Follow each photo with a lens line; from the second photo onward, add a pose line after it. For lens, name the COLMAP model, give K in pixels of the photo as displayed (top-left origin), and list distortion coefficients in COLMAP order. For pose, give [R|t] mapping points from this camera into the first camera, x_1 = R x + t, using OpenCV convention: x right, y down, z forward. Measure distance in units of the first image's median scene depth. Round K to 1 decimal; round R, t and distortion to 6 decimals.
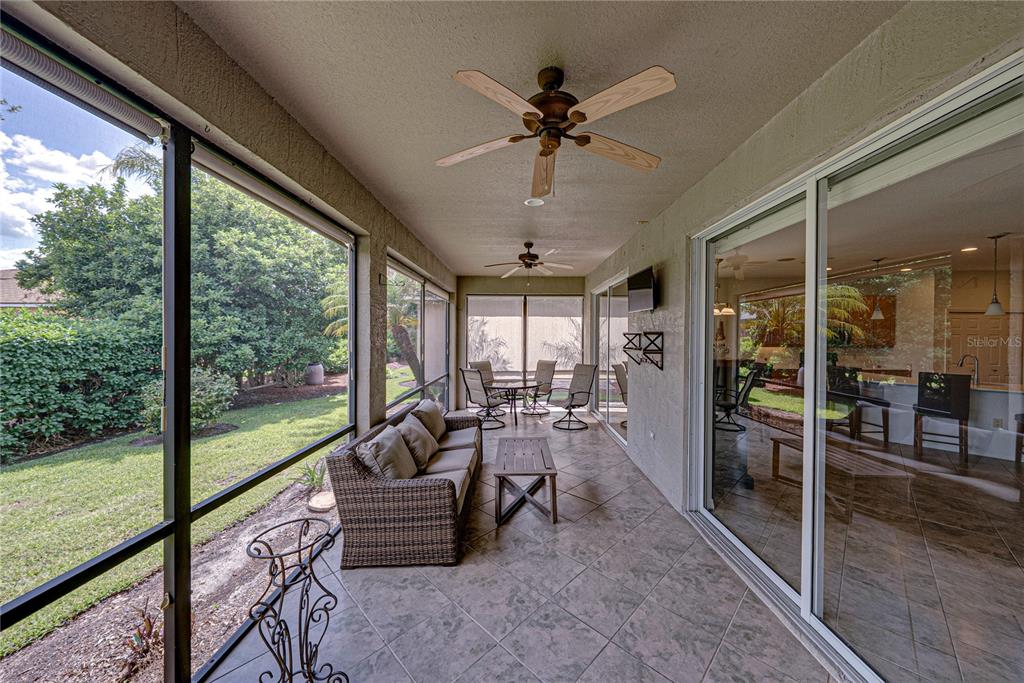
lens RADIAL K [[355.1, 0, 517.3], [0, 355.1, 337.8], [0, 0, 1]] dist [-0.003503, 0.000768]
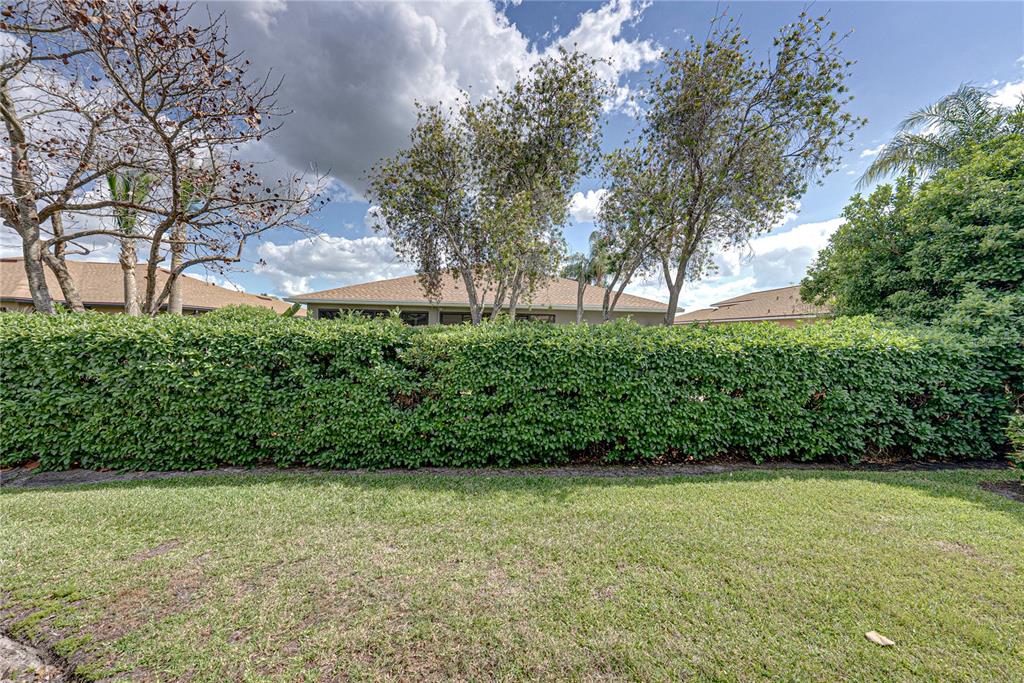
lens RADIAL K [[355.1, 0, 514.7], [0, 355.1, 339.3], [0, 0, 1]] dist [-0.003503, 0.000768]
pose [[0.074850, 0.008221, -0.997161, -0.381464], [-0.028019, 0.999589, 0.006137, 0.005259], [0.996801, 0.027480, 0.075050, -0.064363]]
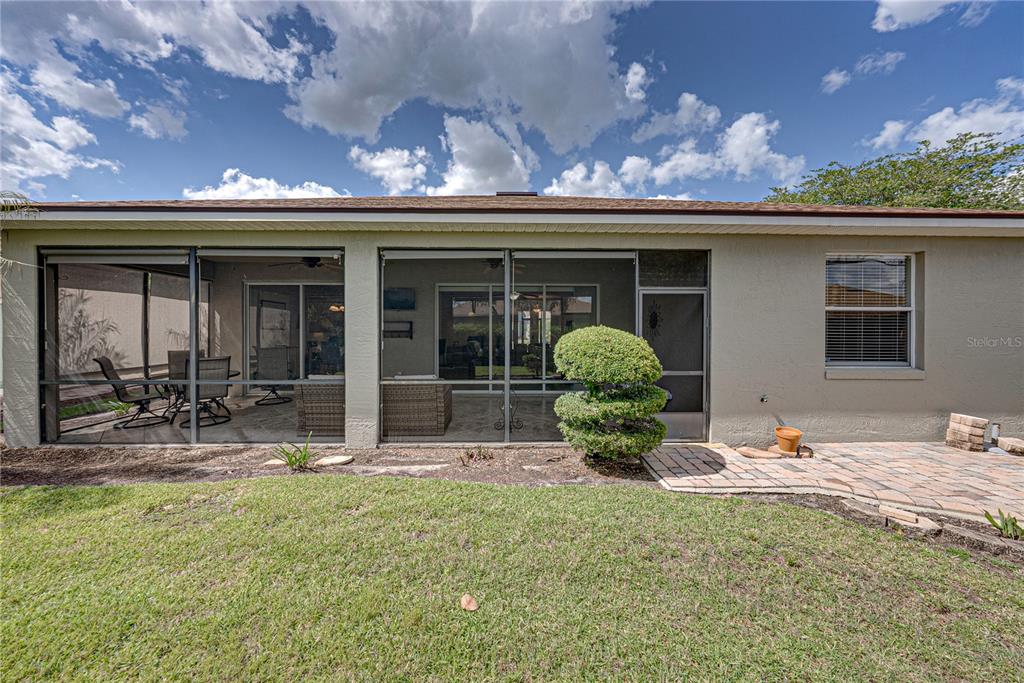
lens RADIAL K [[348.9, 0, 512.1], [0, 348.9, 336.1], [0, 0, 1]] dist [-0.000551, 0.000179]
pose [[-0.018493, -0.014374, 0.999726, -0.974742], [0.002657, 0.999892, 0.014425, 0.026399], [-0.999825, 0.002923, -0.018453, 0.261167]]
